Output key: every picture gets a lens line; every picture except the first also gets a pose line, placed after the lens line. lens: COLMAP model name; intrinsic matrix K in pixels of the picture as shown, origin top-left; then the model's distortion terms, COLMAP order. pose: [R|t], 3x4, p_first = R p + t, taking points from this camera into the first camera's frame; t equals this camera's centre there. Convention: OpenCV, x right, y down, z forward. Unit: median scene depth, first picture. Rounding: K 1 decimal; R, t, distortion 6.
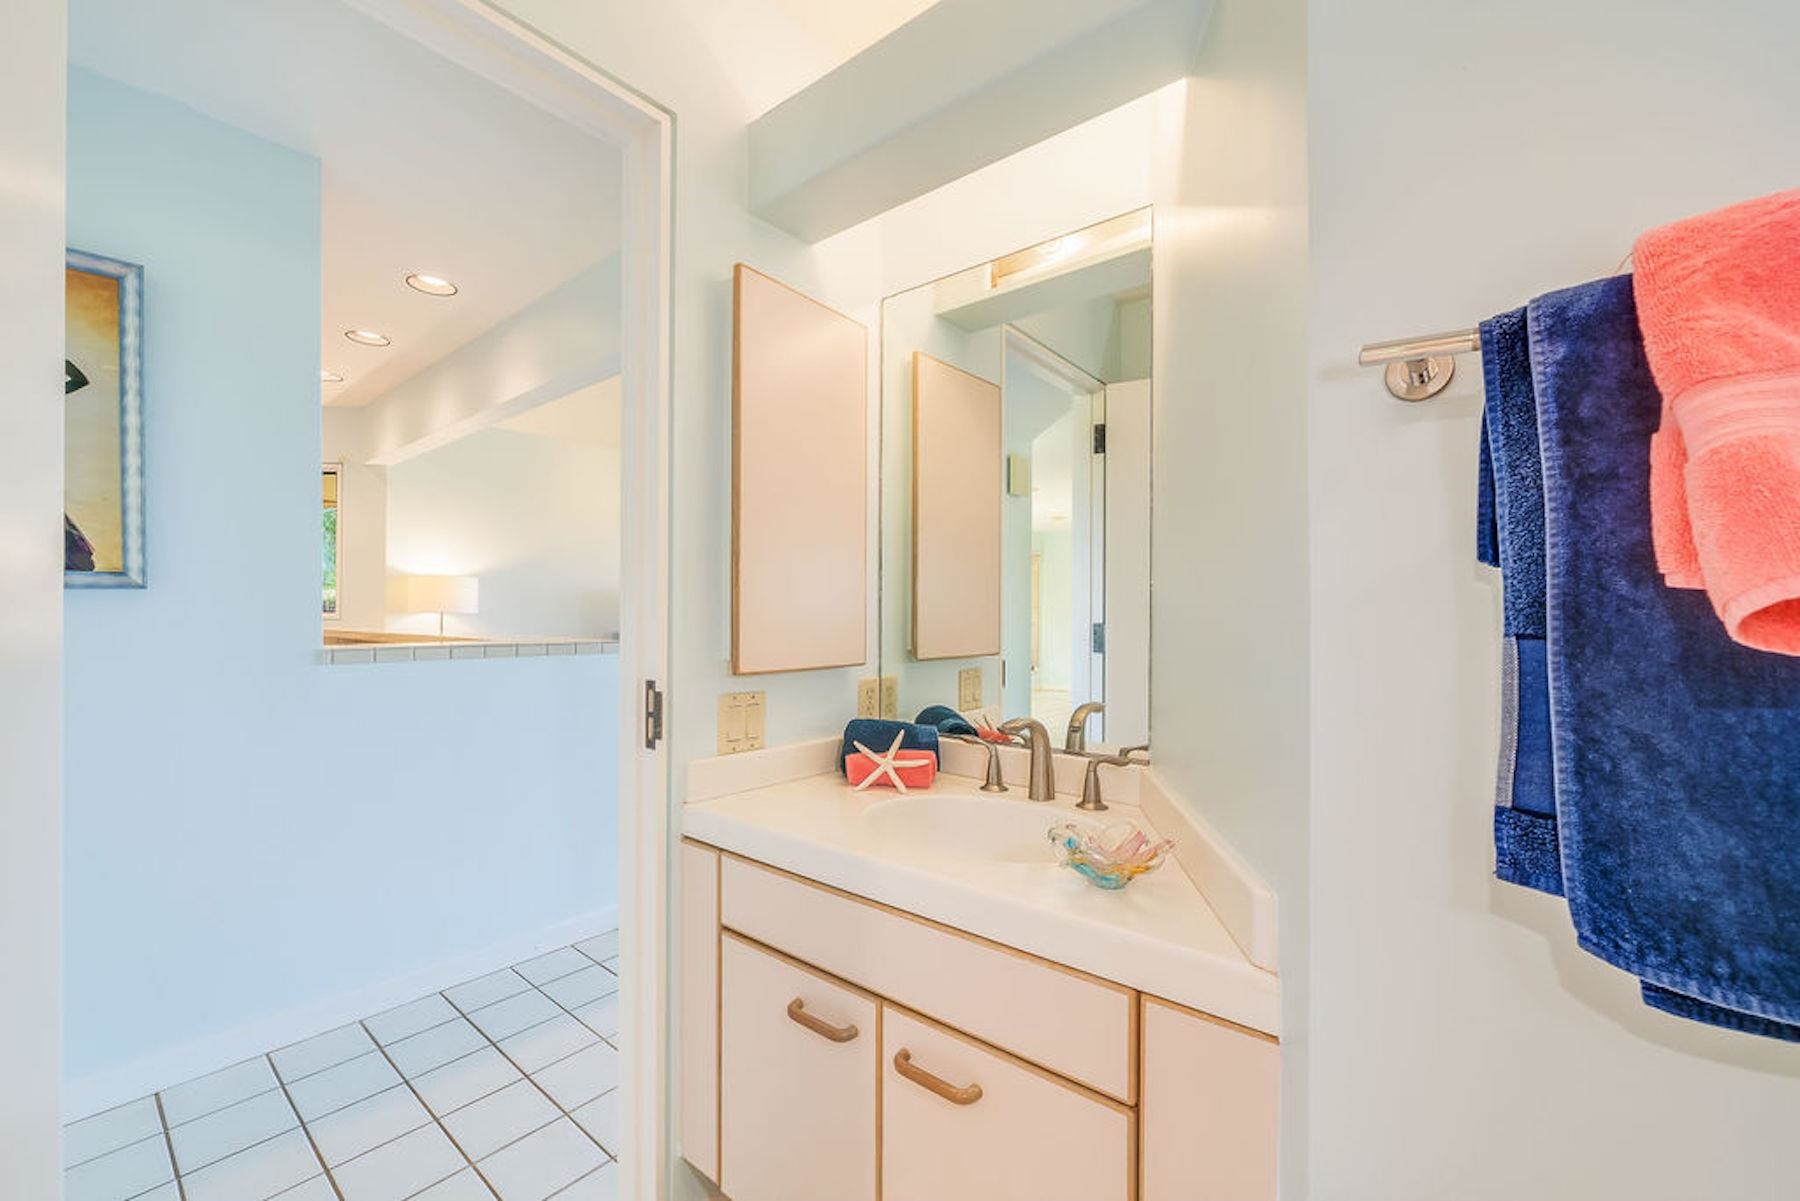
lens RADIAL K [[715.4, 0, 896.0], [0, 715.4, 621.7], [0, 0, 1]] dist [-0.014358, -0.000111]
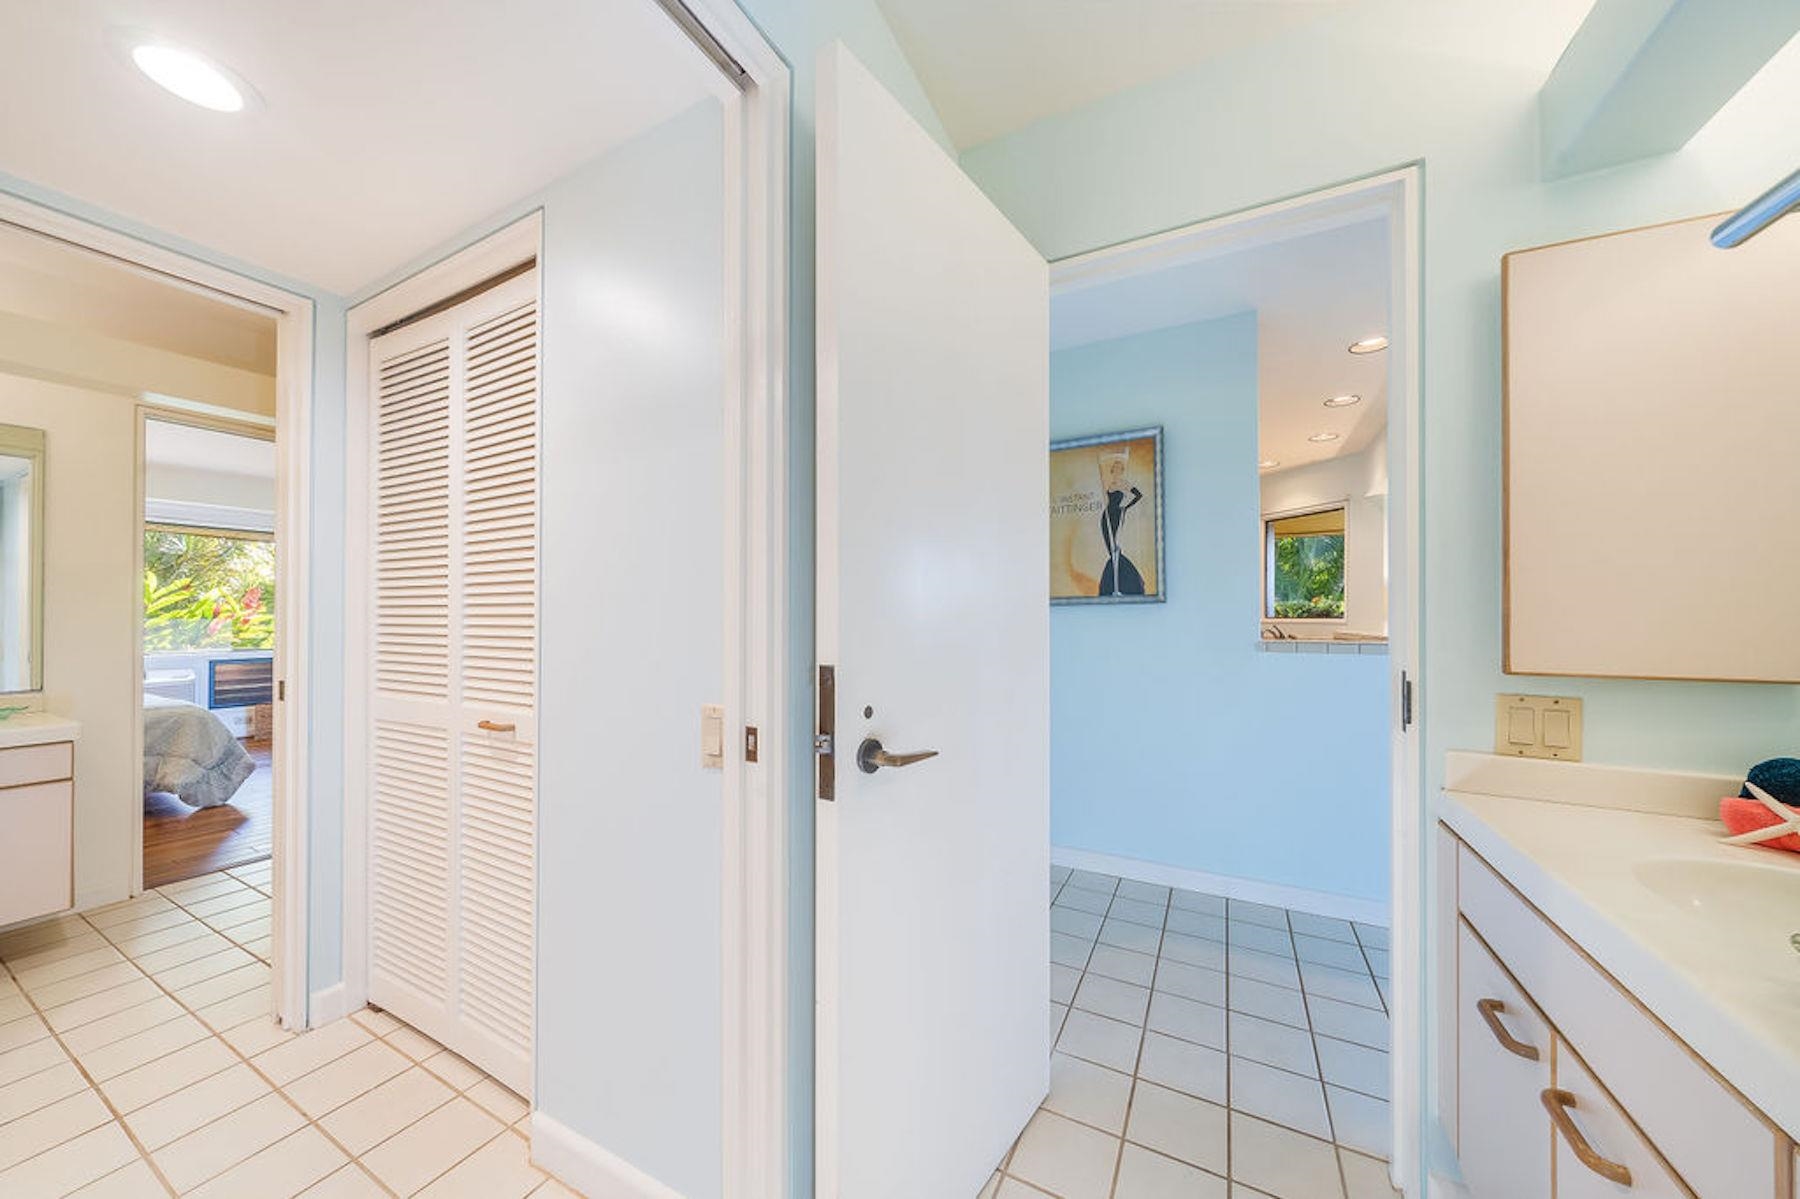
lens RADIAL K [[601.0, 0, 900.0], [0, 601.0, 618.8], [0, 0, 1]] dist [0.000437, 0.000095]
pose [[0.216379, -0.003124, -0.976304, 0.348507], [-0.013222, 0.999894, -0.006130, 0.014295], [0.976220, 0.014235, 0.216315, 0.007964]]
